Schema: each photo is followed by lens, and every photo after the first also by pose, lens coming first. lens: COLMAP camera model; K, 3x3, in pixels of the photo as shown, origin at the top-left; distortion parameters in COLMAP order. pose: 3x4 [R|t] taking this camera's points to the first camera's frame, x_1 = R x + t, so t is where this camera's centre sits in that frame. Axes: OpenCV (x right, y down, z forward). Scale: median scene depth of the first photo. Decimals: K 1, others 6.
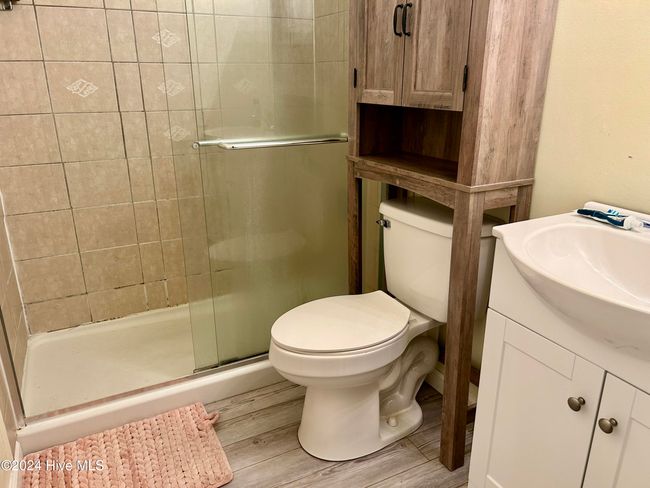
lens RADIAL K [[490.2, 0, 328.8], [0, 490.2, 246.6], [0, 0, 1]] dist [0.024824, -0.040663]
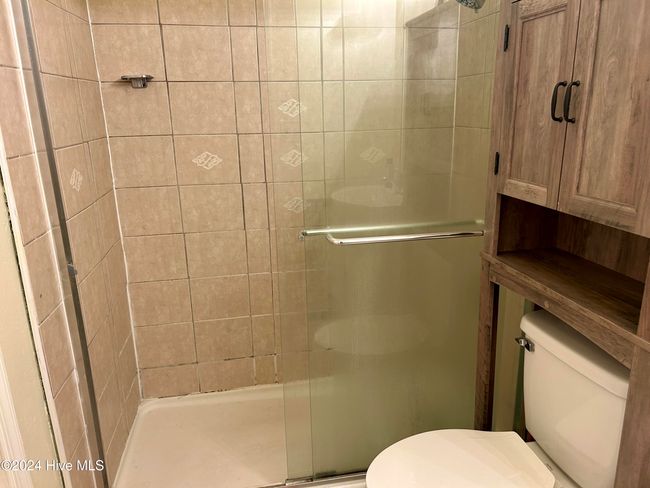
lens RADIAL K [[490.2, 0, 327.8], [0, 490.2, 245.3], [0, 0, 1]] dist [0.024824, -0.040663]
pose [[0.956676, 0.062091, -0.284457, 0.022409], [-0.079207, 0.995650, -0.049056, -0.126688], [0.280173, 0.069462, 0.957433, 0.139609]]
